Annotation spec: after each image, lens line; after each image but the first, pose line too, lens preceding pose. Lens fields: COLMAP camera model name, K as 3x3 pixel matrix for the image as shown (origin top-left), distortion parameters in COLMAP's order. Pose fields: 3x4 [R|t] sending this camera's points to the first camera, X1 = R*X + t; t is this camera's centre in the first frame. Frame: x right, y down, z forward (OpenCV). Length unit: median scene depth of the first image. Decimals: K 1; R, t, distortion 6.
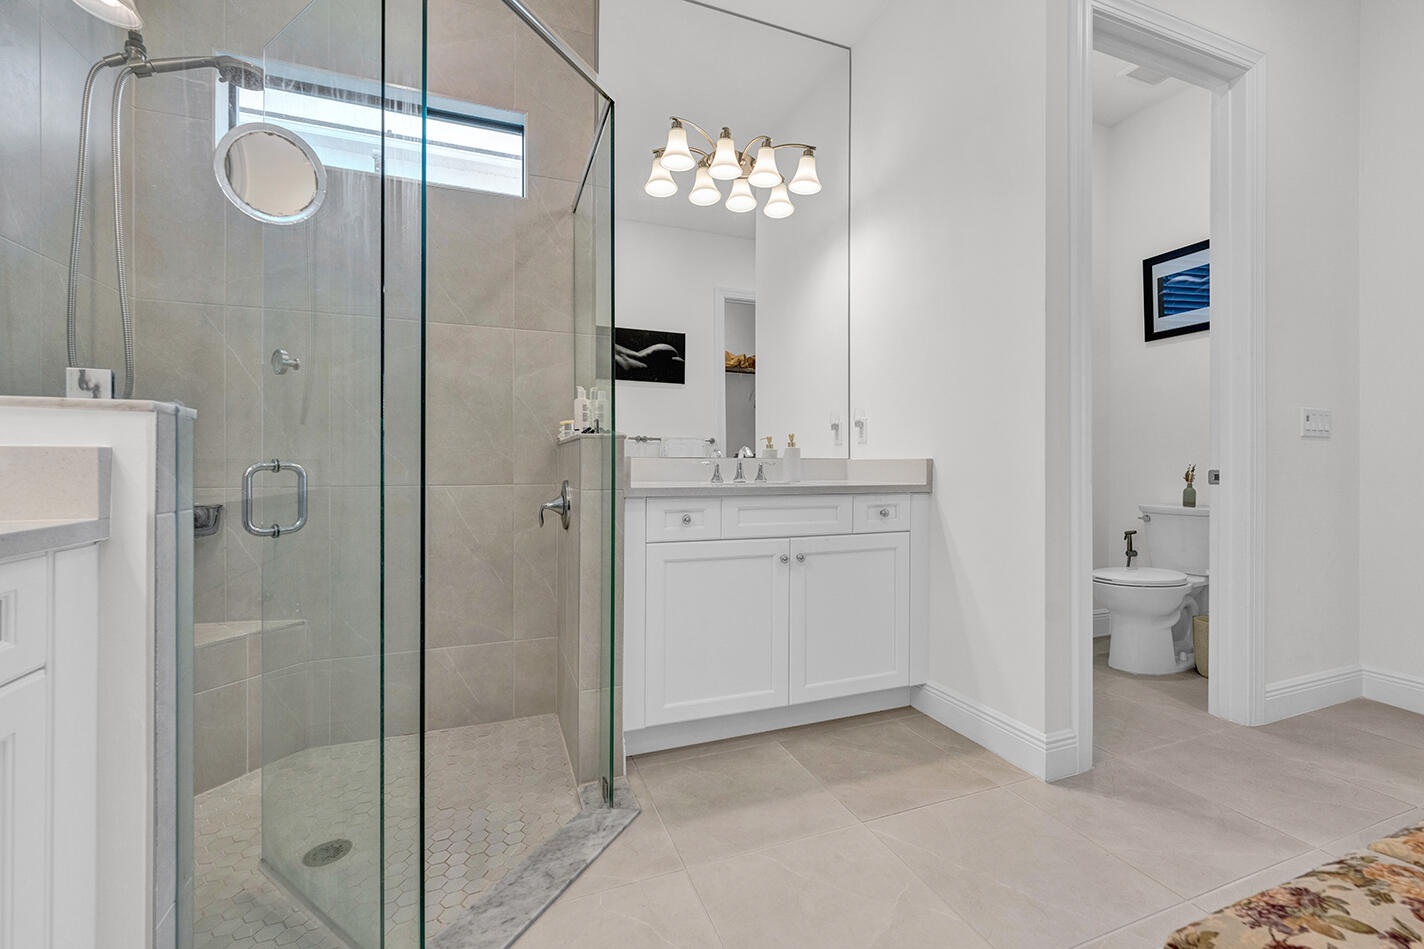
lens RADIAL K [[582.5, 0, 712.9], [0, 582.5, 454.2], [0, 0, 1]] dist [0.000015, -0.000139]
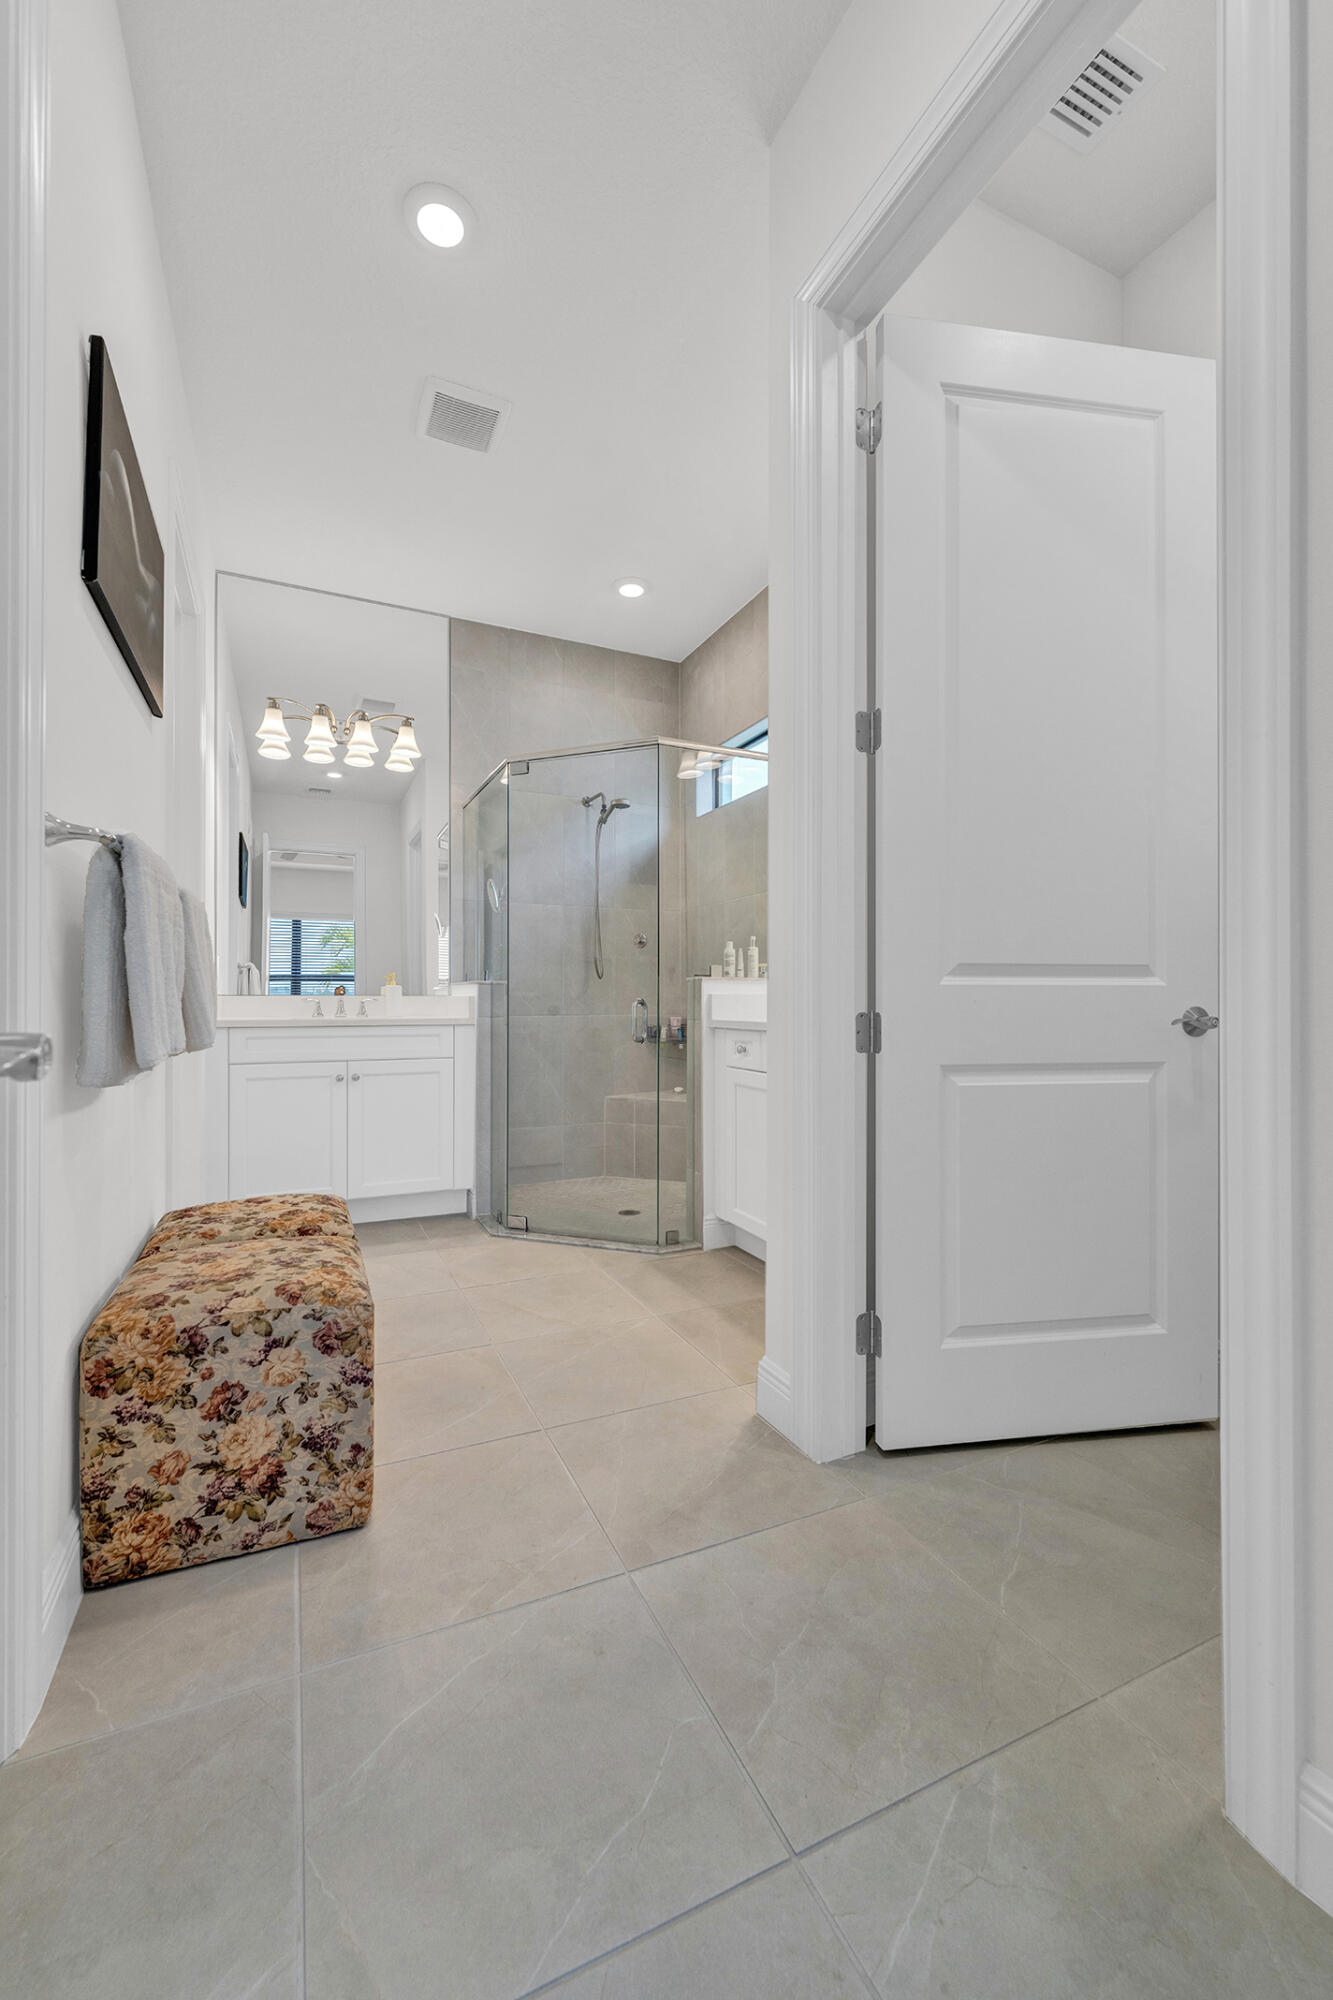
lens RADIAL K [[818.1, 0, 666.5], [0, 818.1, 1000.0], [0, 0, 1]] dist [0.000015, -0.000139]
pose [[0.072244, -0.004366, -0.997377, 1.660433], [0.003952, 0.999984, -0.004091, 0.024678], [0.997379, -0.003646, 0.072260, 0.817288]]
